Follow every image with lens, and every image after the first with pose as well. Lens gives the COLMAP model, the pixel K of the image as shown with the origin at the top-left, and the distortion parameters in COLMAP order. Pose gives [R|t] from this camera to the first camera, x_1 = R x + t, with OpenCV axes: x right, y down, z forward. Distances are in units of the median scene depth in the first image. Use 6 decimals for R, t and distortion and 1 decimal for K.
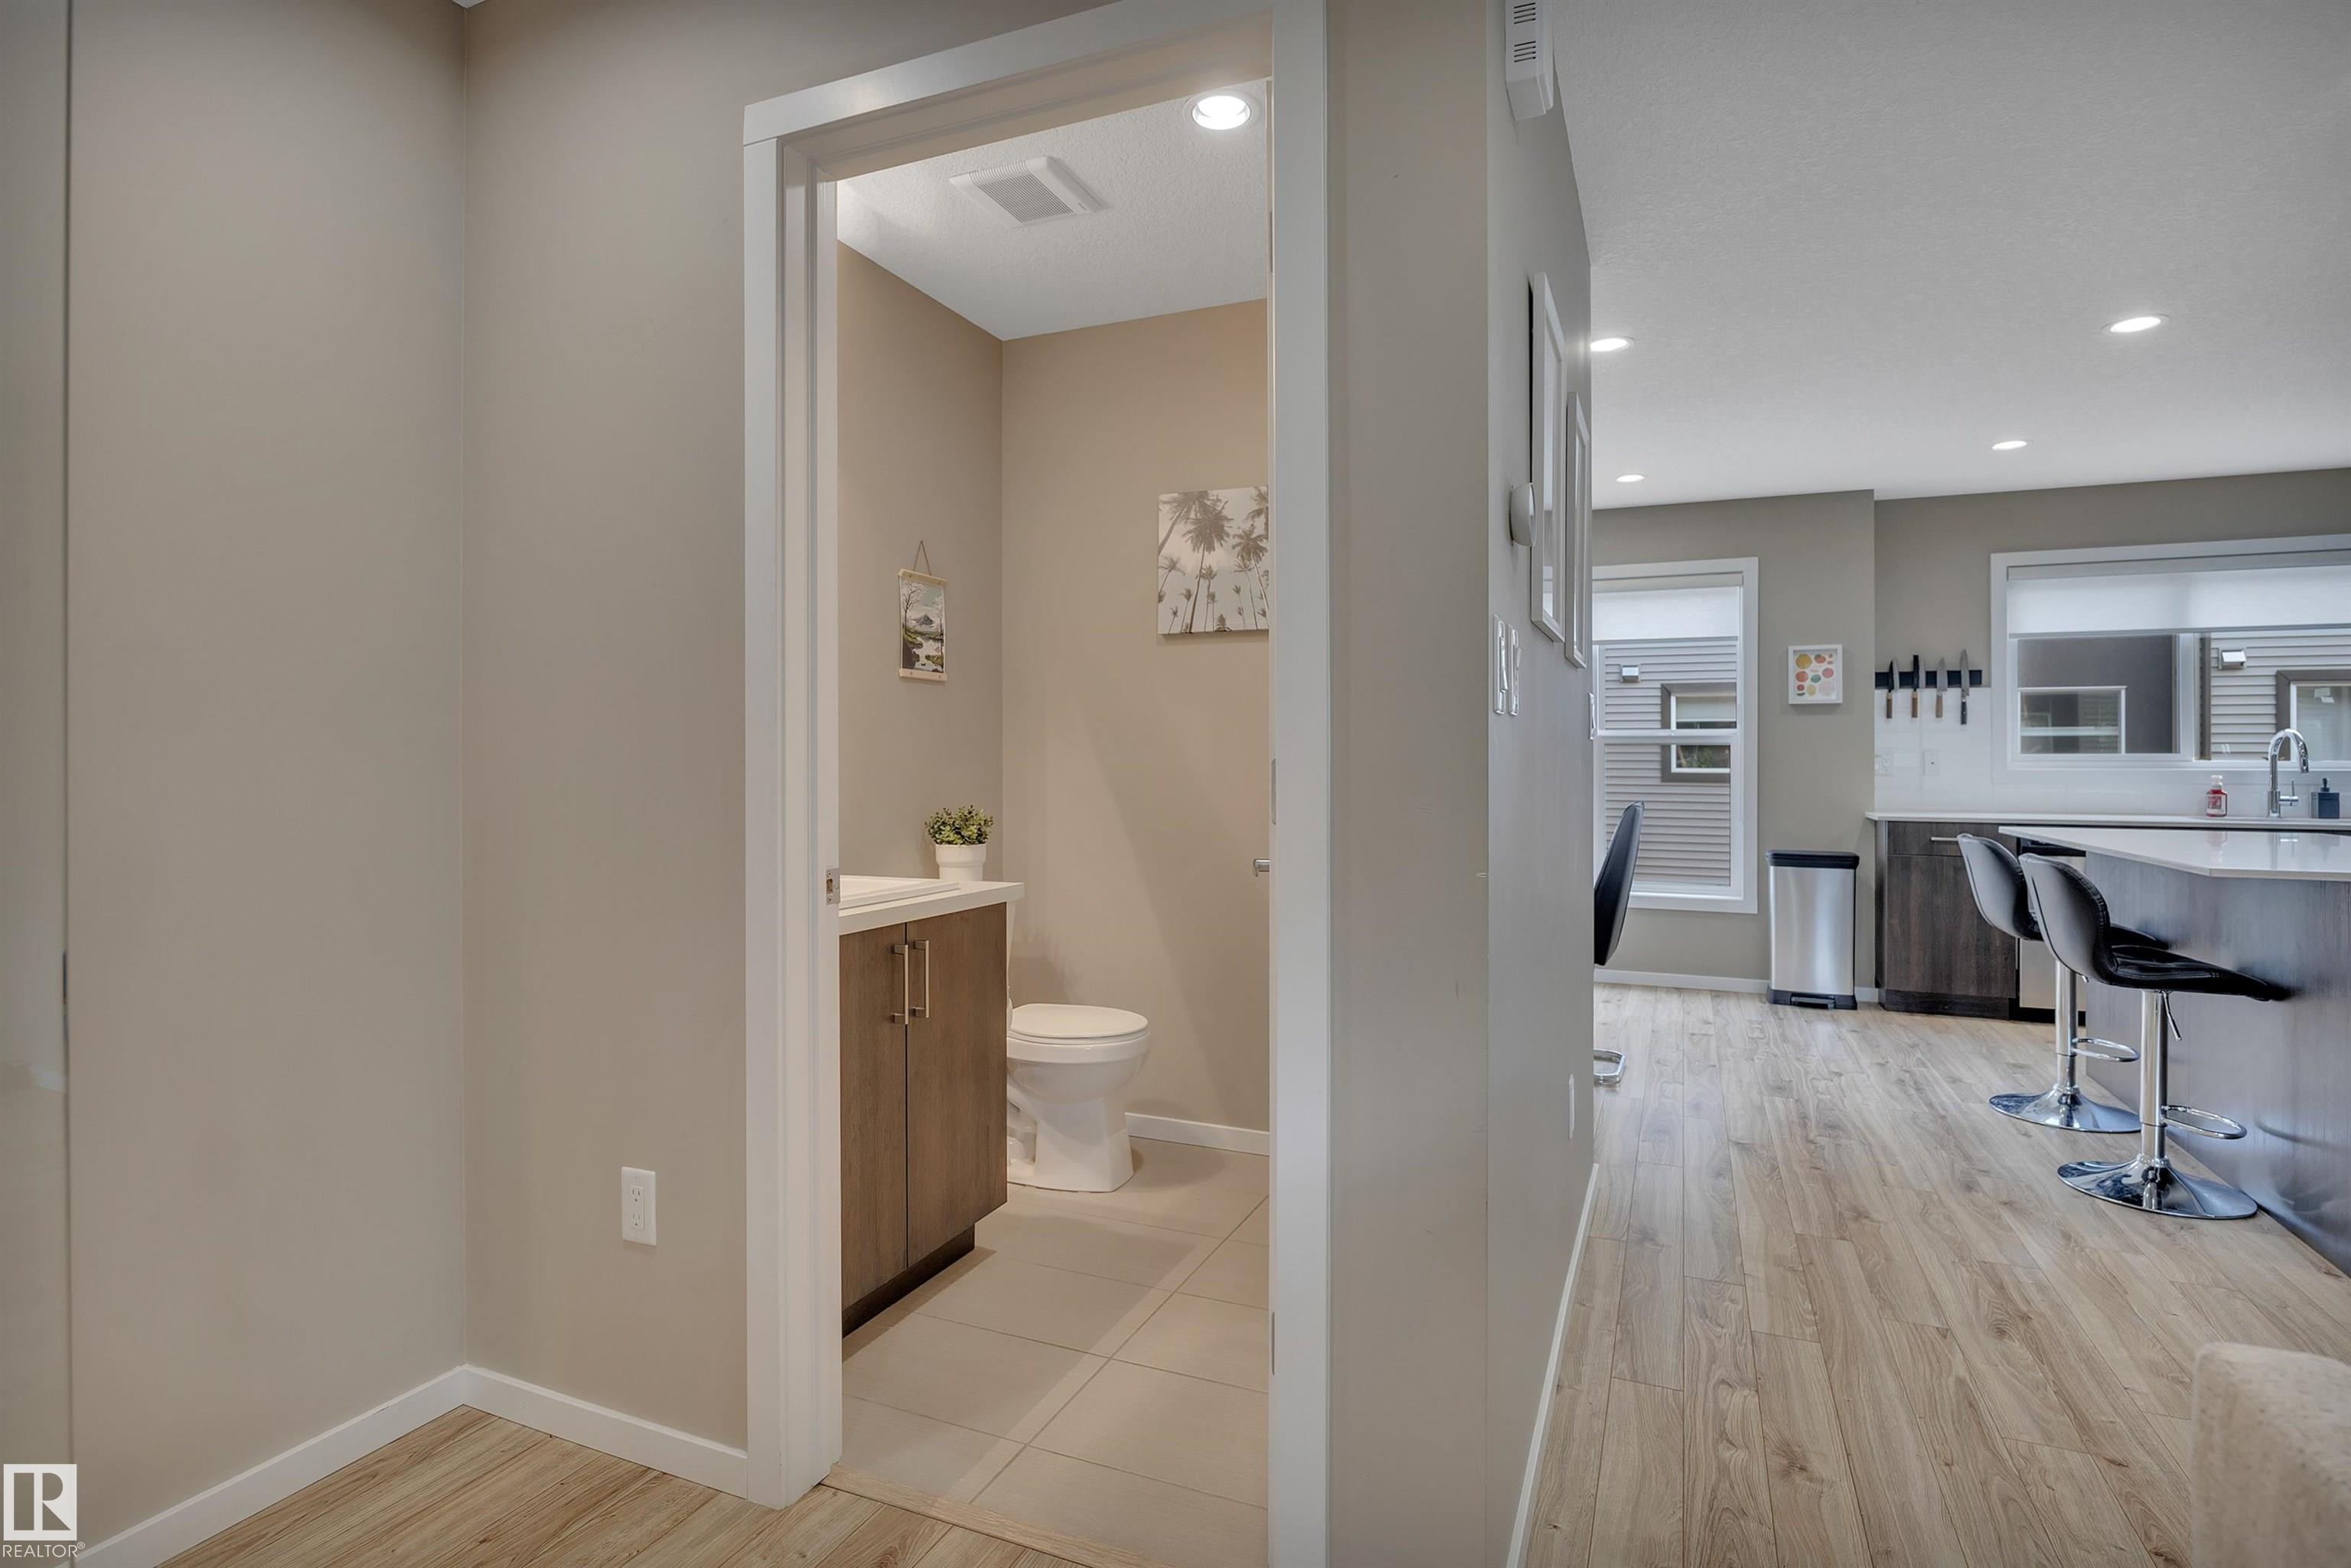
lens RADIAL K [[1188.8, 0, 1177.0], [0, 1188.8, 763.1], [0, 0, 1]] dist [-0.005274, -0.002269]
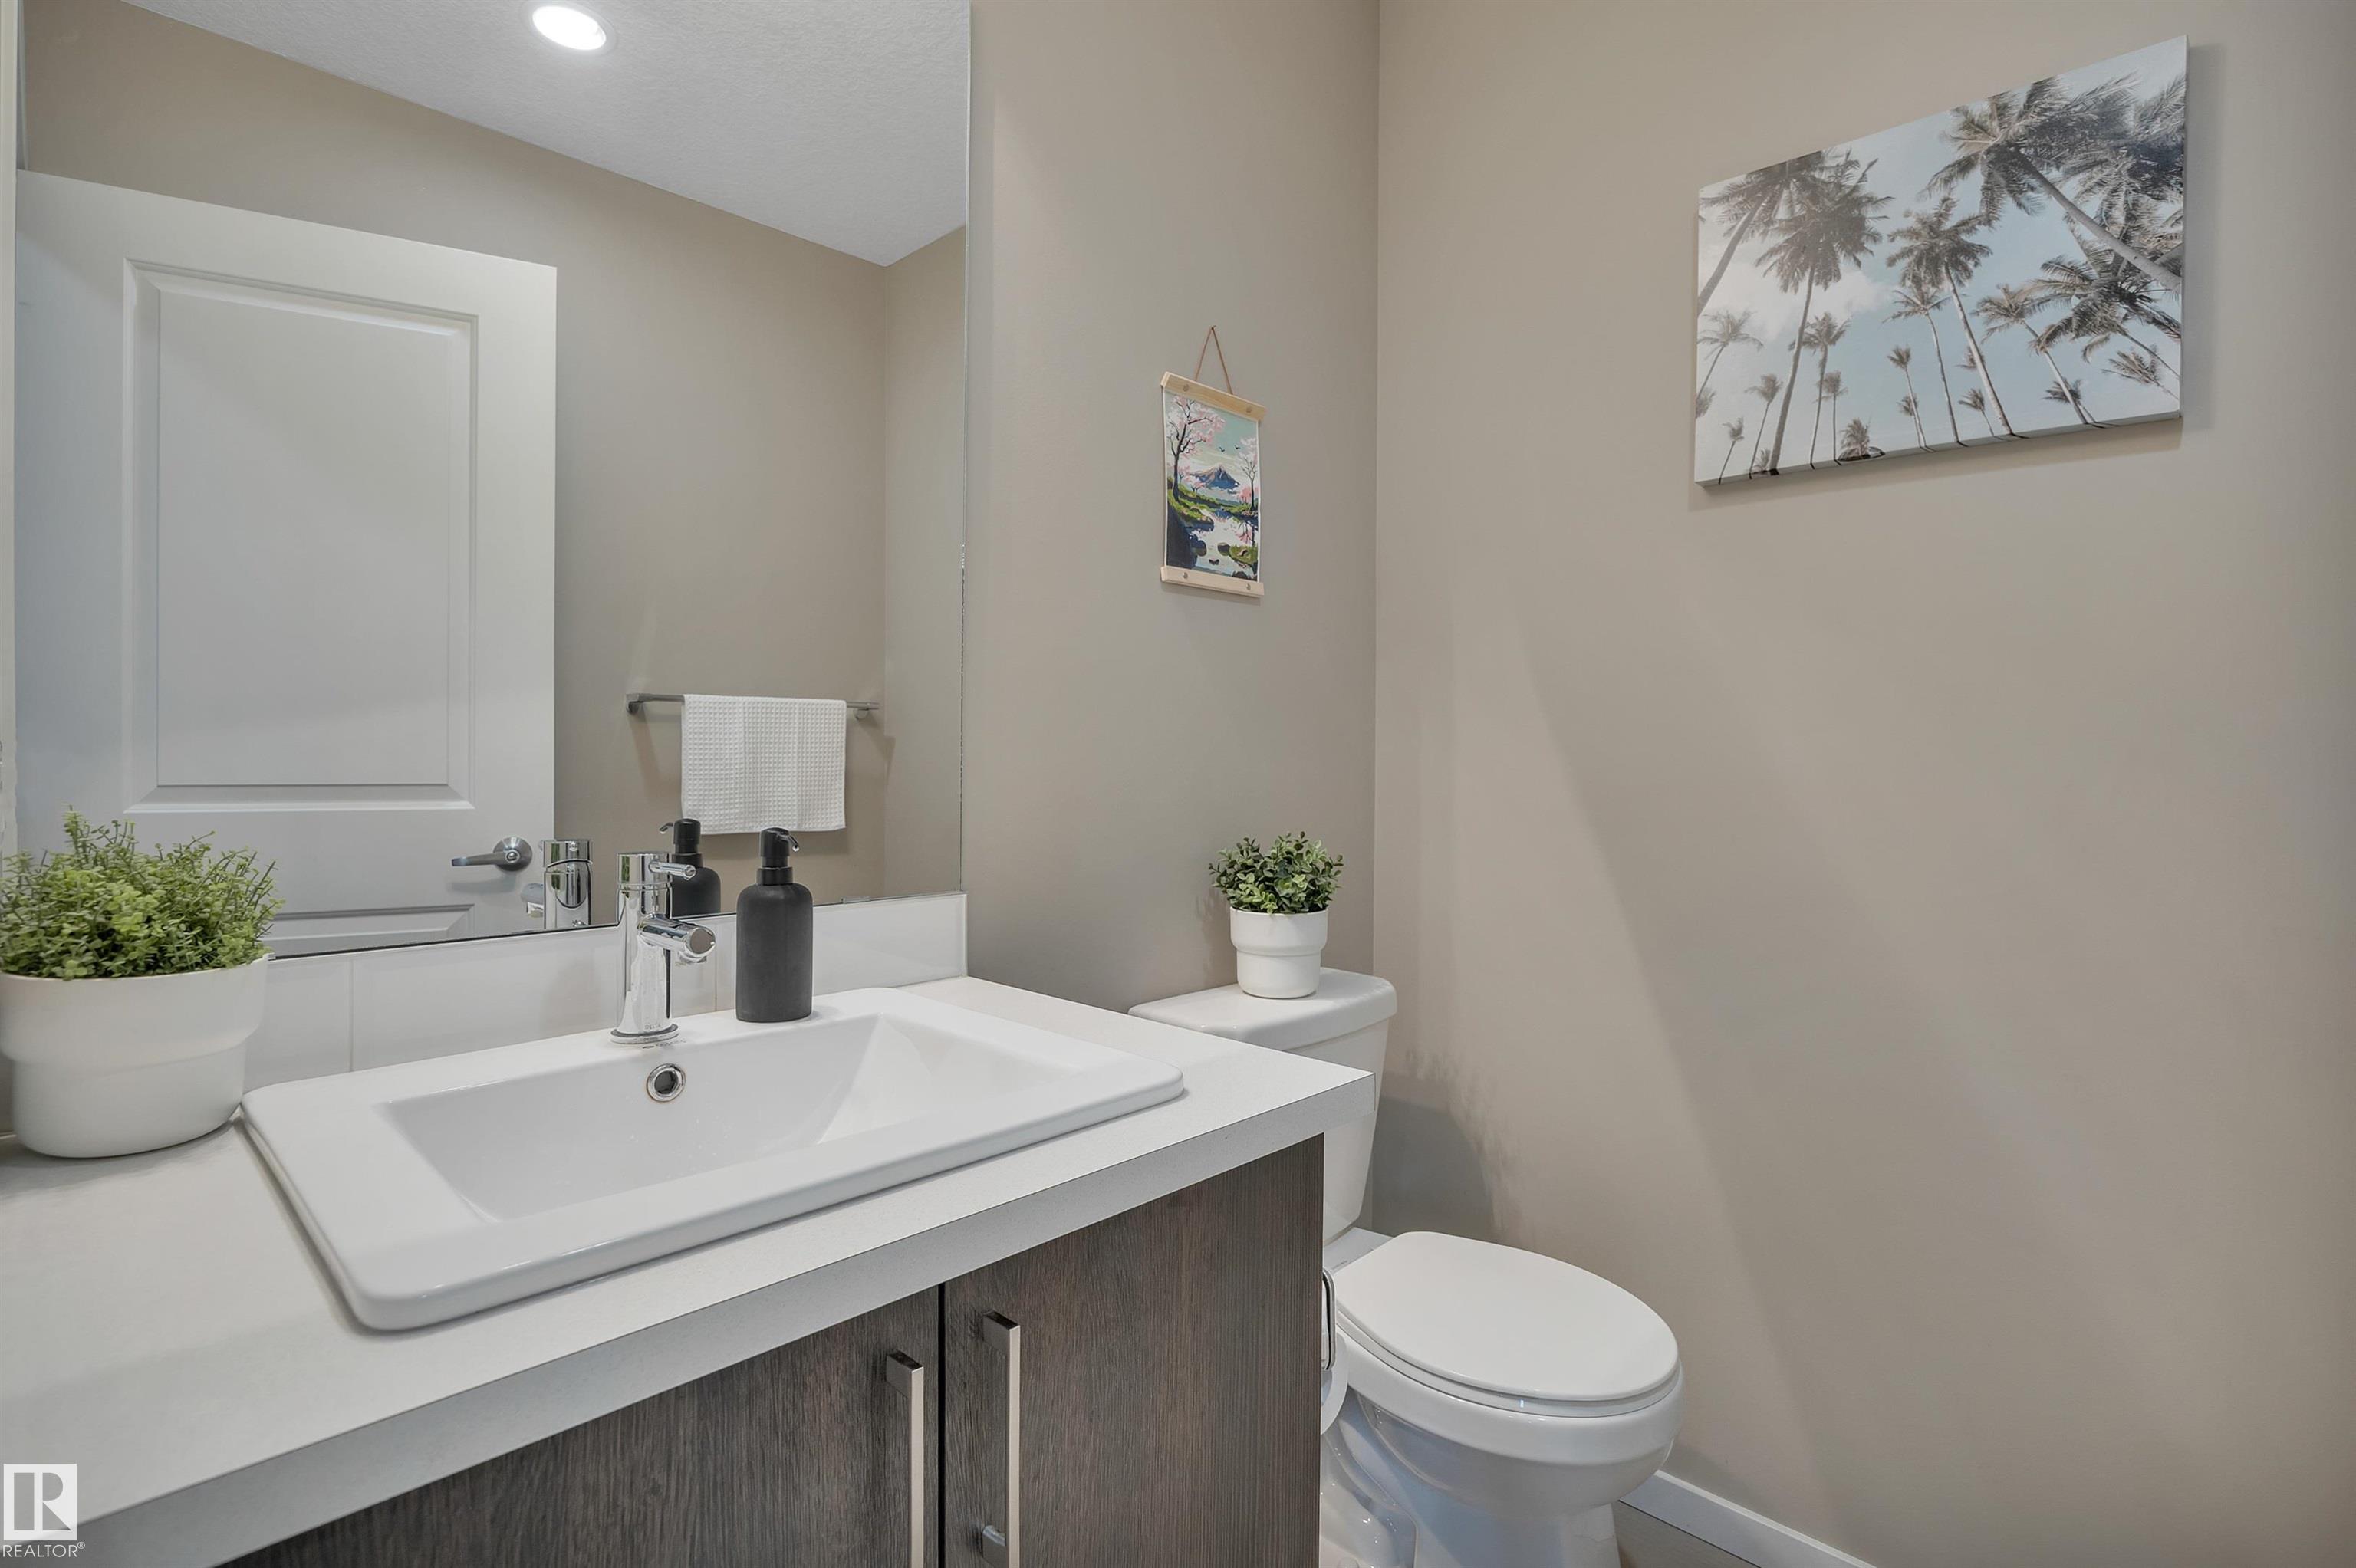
lens RADIAL K [[1152.5, 0, 1180.1], [0, 1152.5, 753.1], [0, 0, 1]] dist [-0.011079, 0.000193]
pose [[0.936170, 0.010159, -0.351402, -0.047425], [-0.009915, 0.999948, 0.002493, 0.000406], [0.351409, 0.001150, 0.936221, 0.515044]]
